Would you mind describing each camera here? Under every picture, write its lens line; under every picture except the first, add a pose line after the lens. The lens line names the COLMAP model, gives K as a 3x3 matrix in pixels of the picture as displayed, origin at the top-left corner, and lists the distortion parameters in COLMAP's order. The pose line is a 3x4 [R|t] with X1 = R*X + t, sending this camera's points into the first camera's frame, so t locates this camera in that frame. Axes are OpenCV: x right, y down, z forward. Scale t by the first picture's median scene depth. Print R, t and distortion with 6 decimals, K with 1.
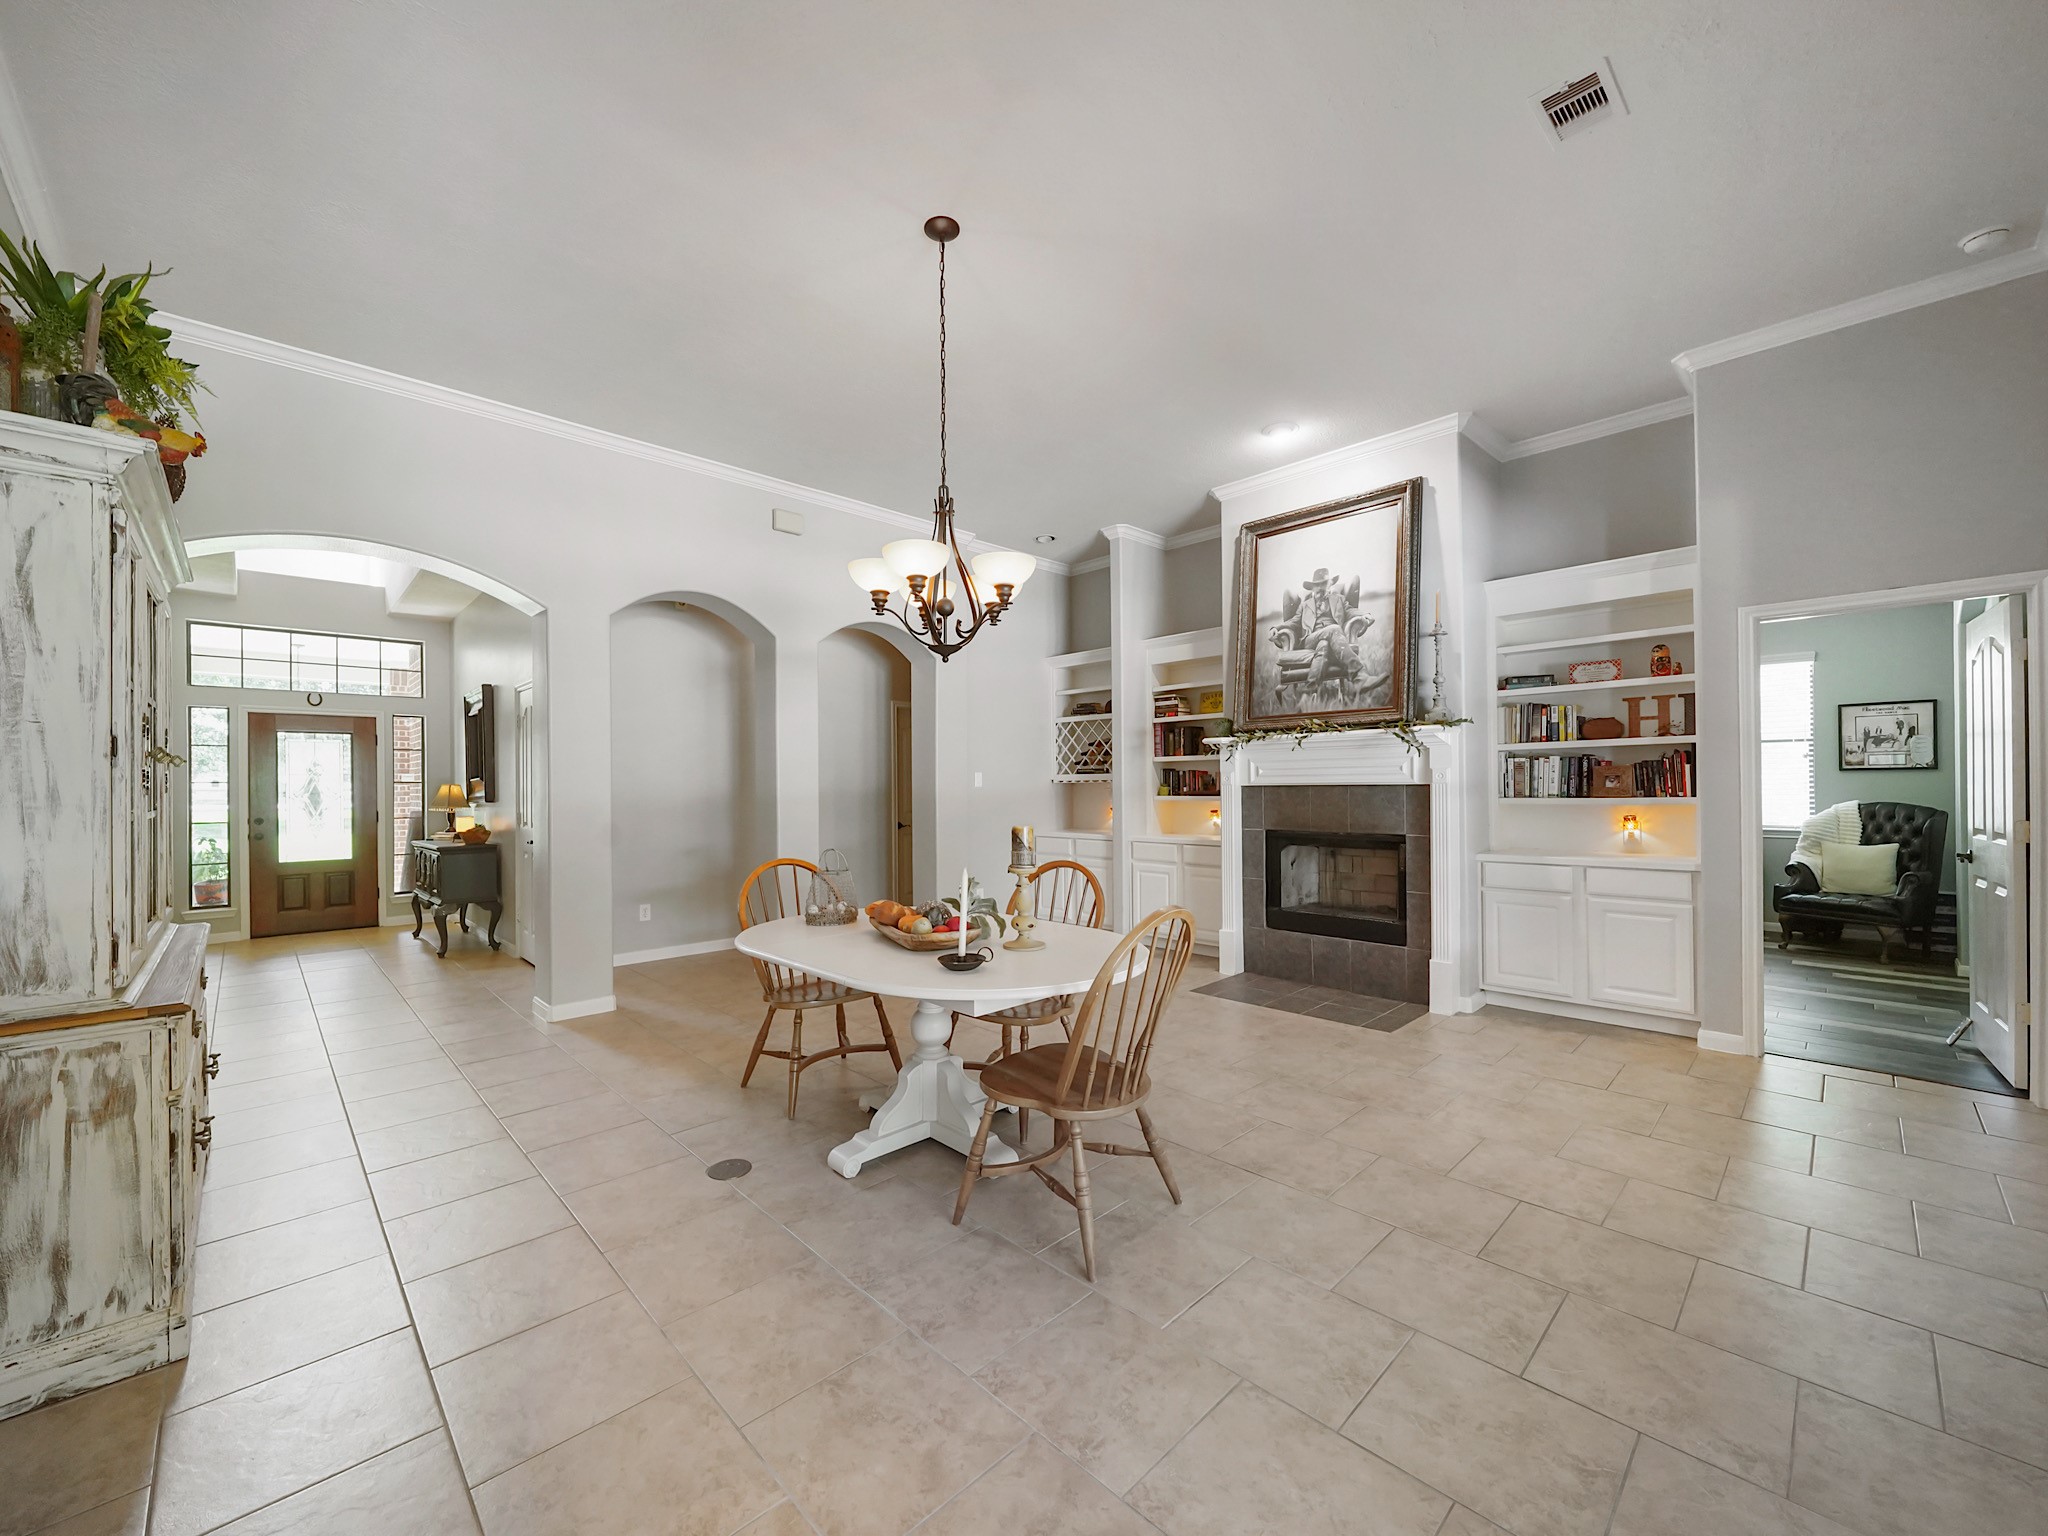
lens RADIAL K [[809.7, 0, 1025.3], [0, 809.7, 781.1], [0, 0, 1]] dist [-0.002596, -0.000402]
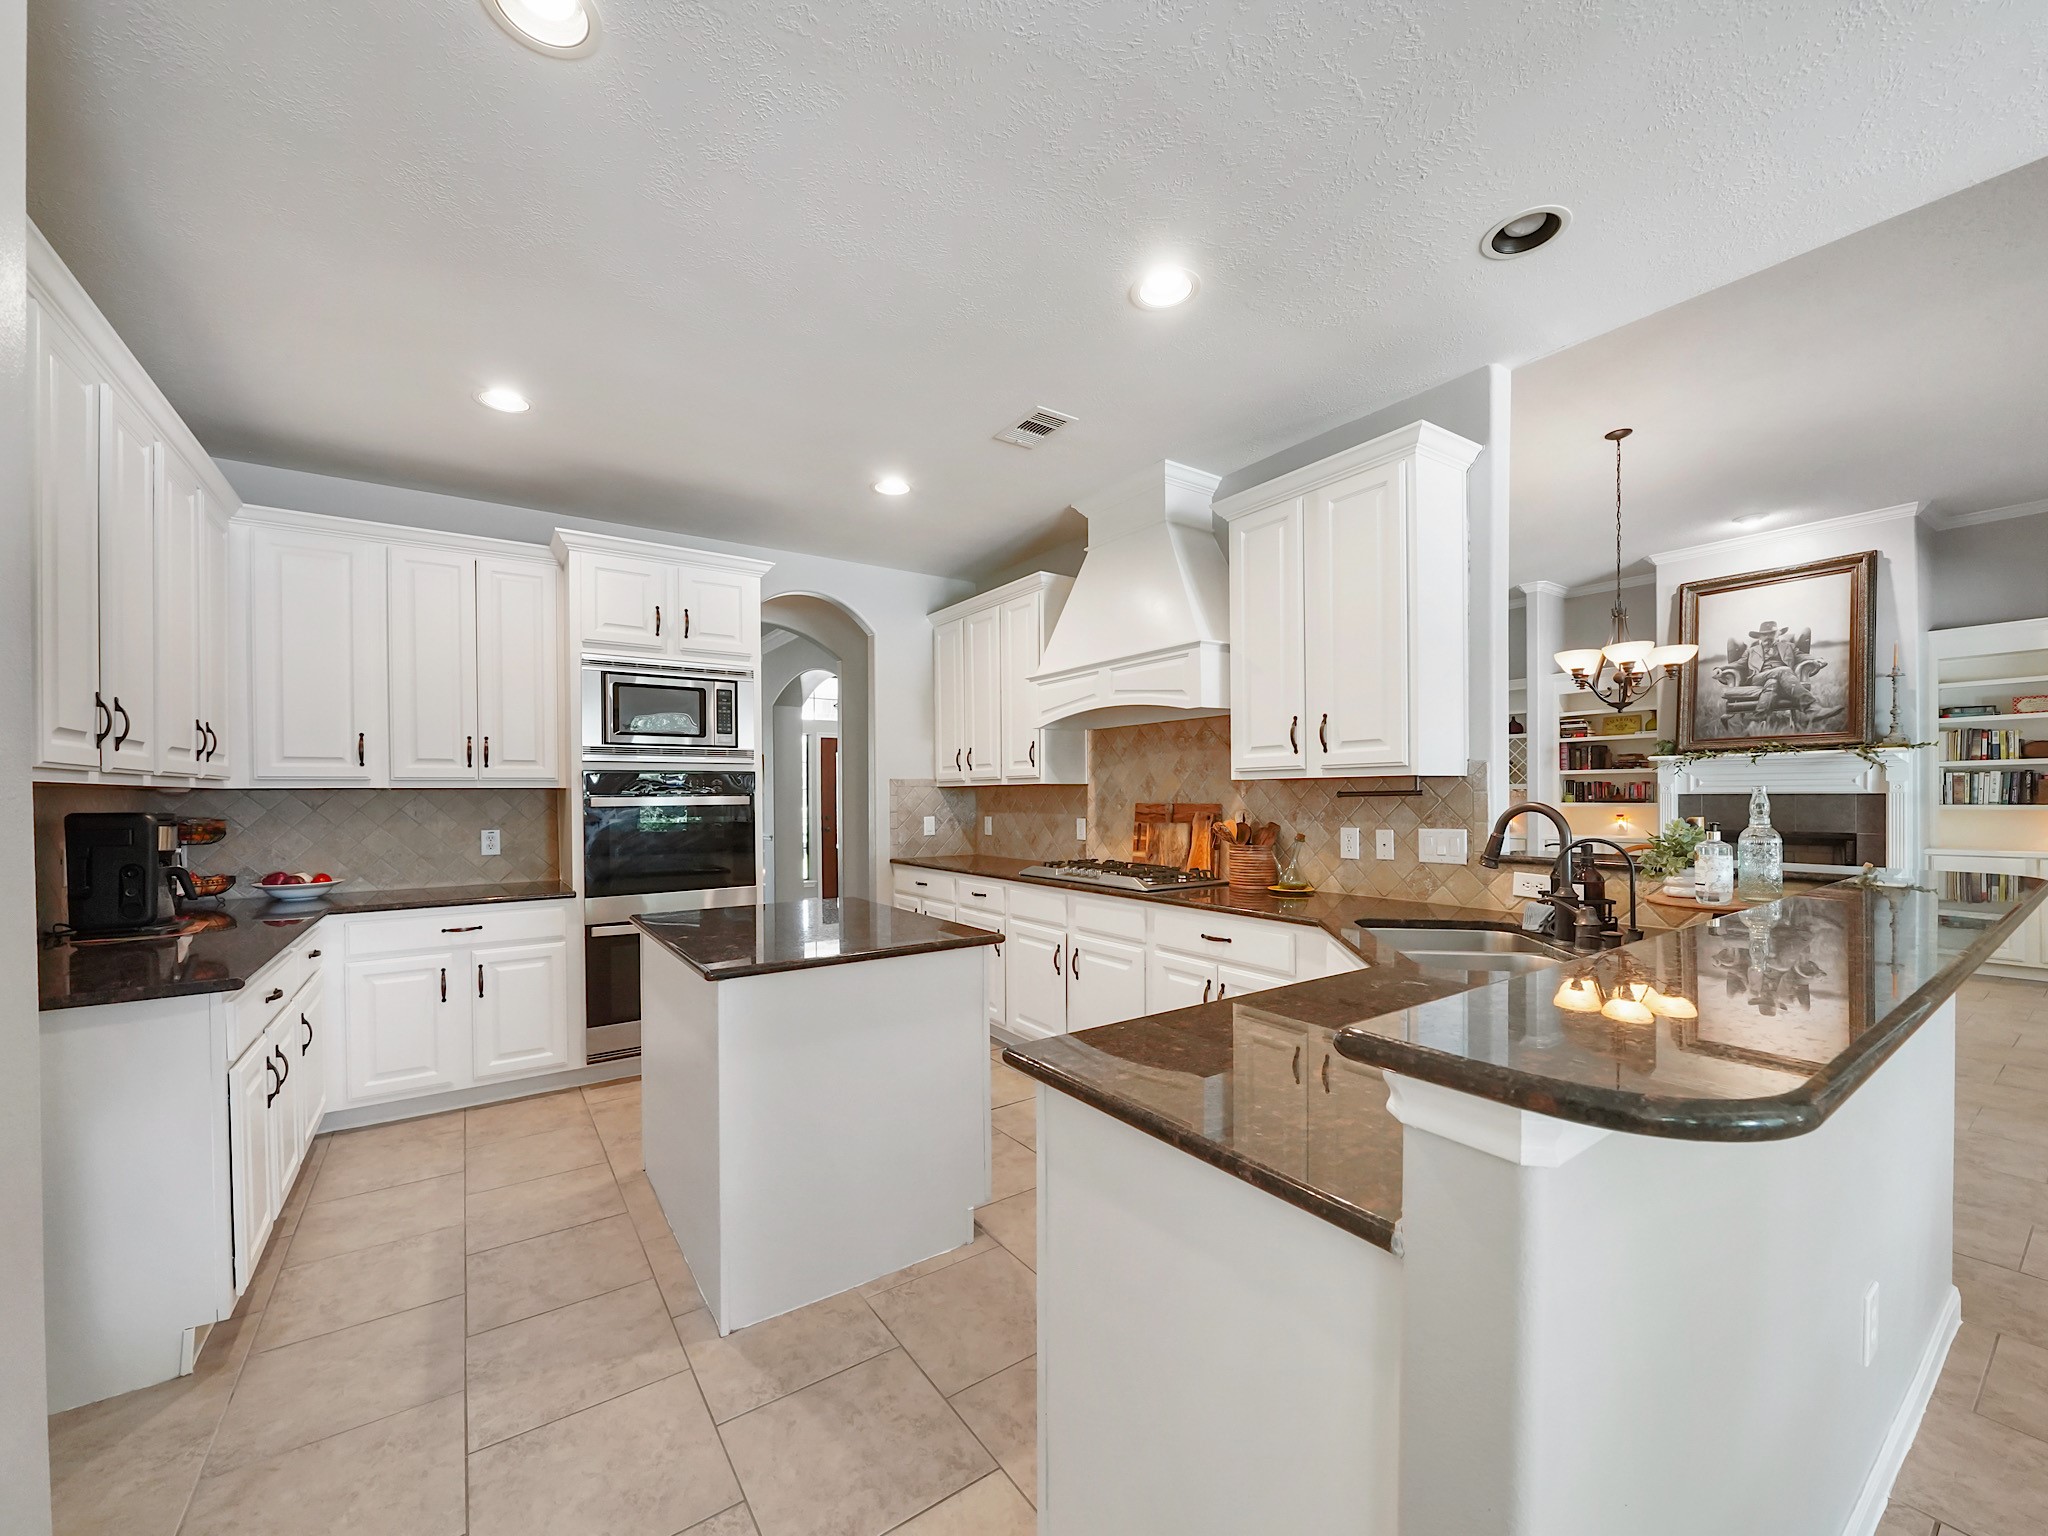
lens RADIAL K [[809.7, 0, 1024.1], [0, 809.7, 796.1], [0, 0, 1]] dist [-0.002596, -0.000402]
pose [[0.987159, 0.006661, -0.159604, -0.599843], [-0.005763, 0.999965, 0.006092, 0.008071], [0.159639, -0.005094, 0.987162, -0.444085]]
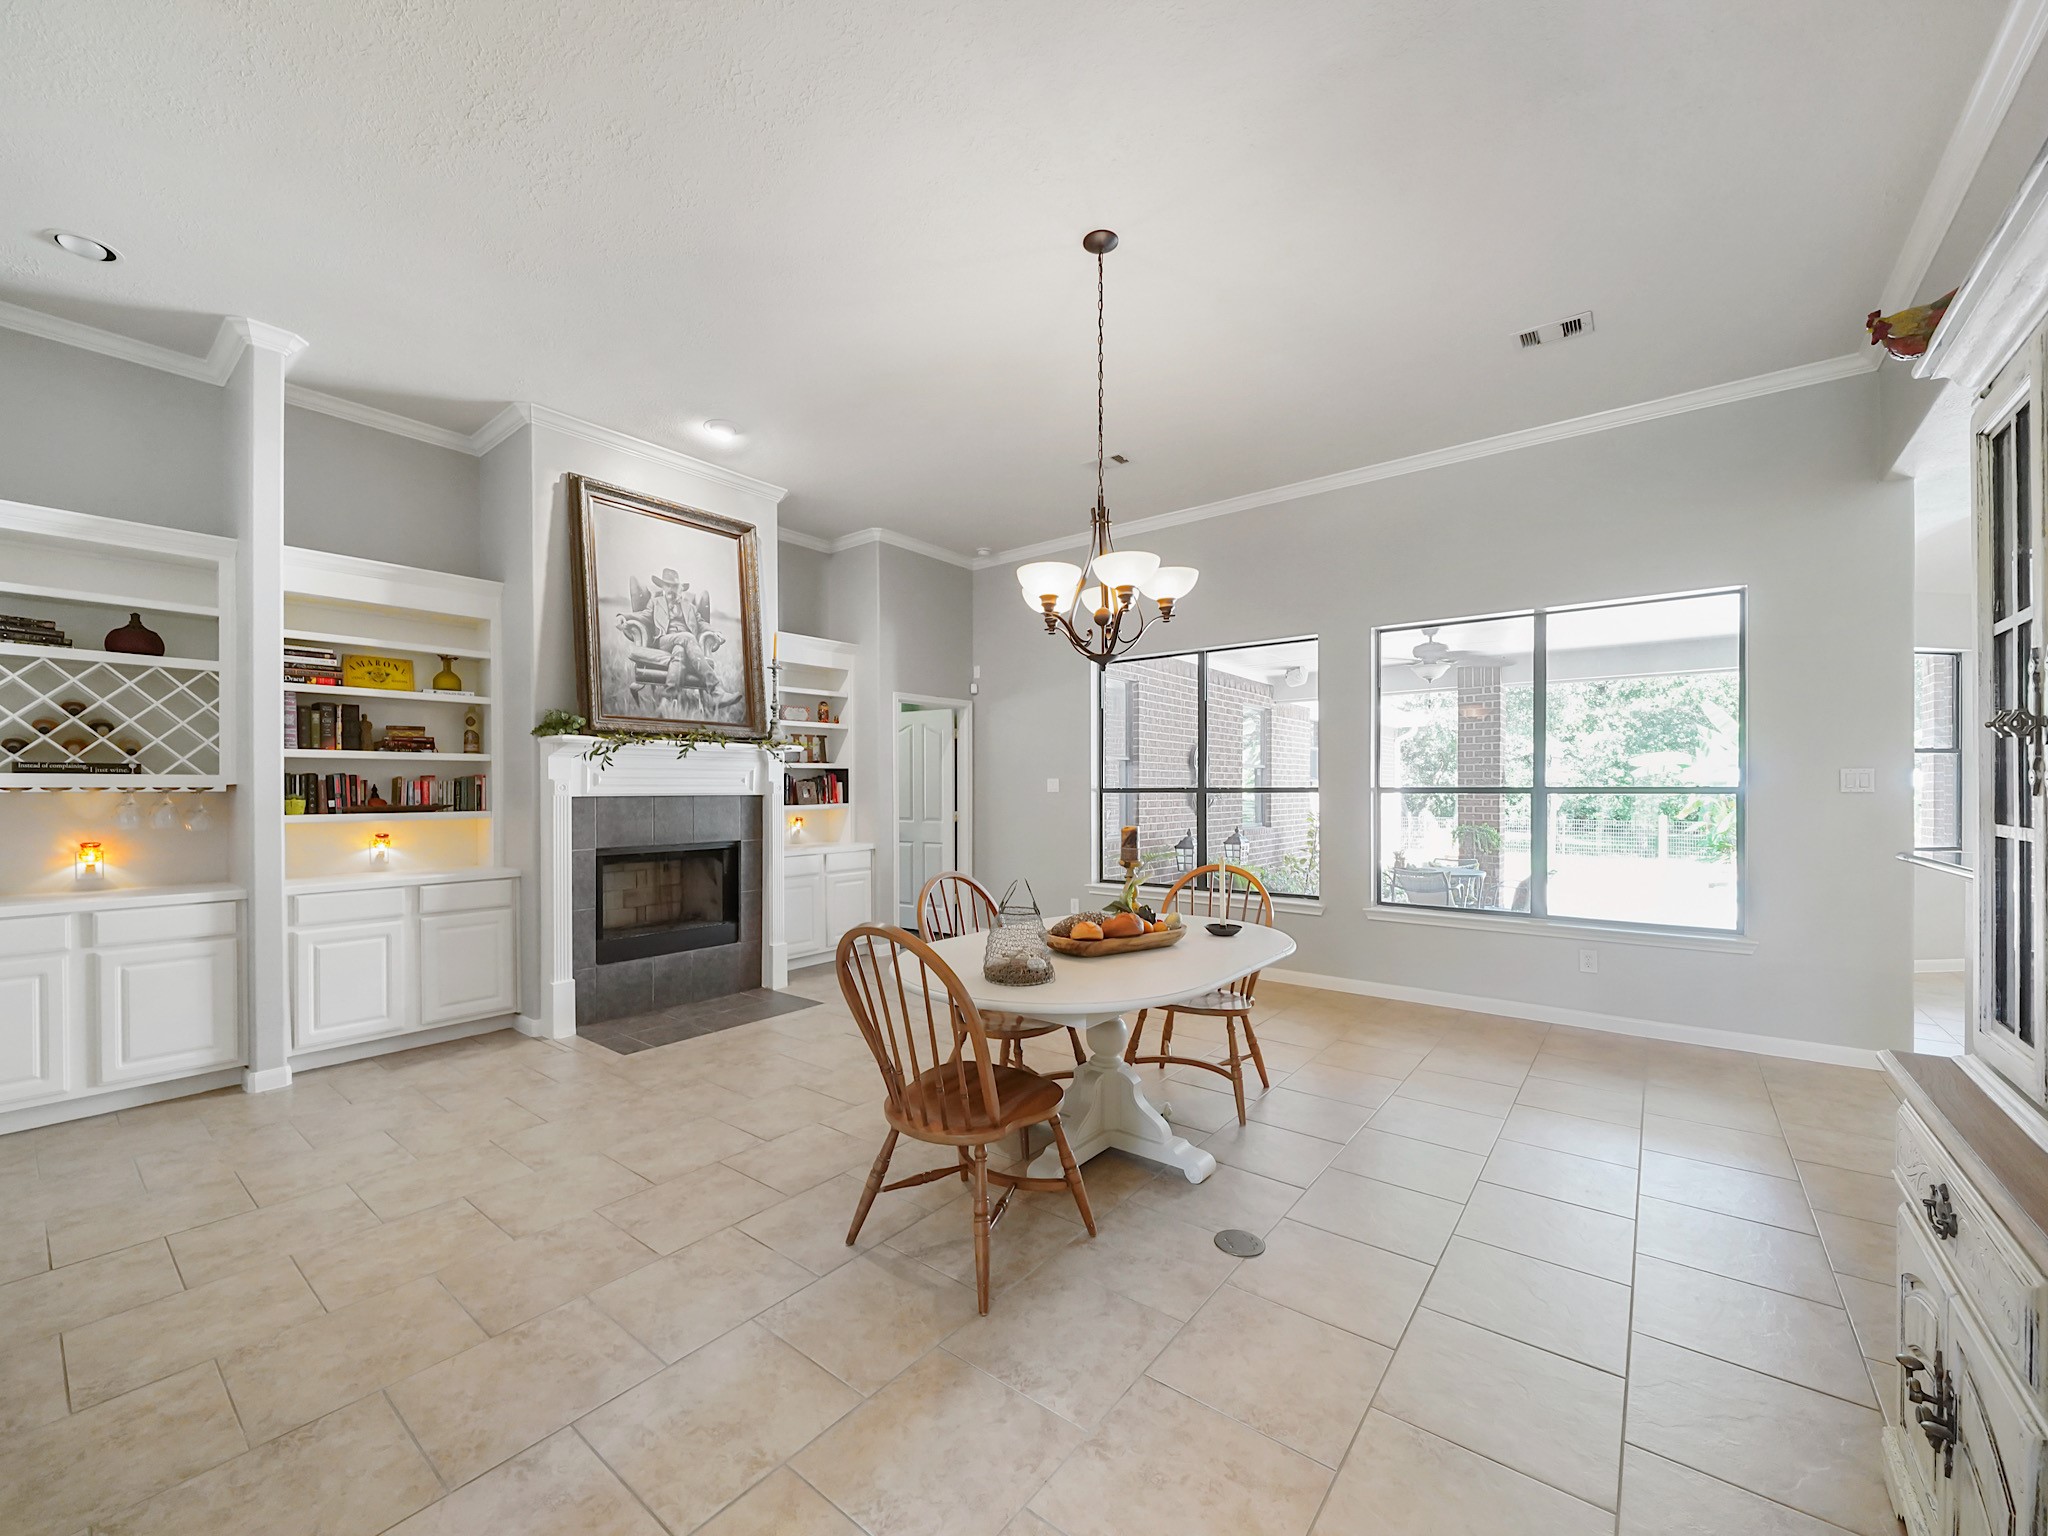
lens RADIAL K [[809.7, 0, 1016.8], [0, 809.7, 787.9], [0, 0, 1]] dist [-0.002596, -0.000402]
pose [[-0.124524, 0.011864, 0.992146, -0.658496], [-0.000065, 0.999928, -0.011965, 0.007451], [-0.992217, -0.001554, -0.124514, 0.744251]]
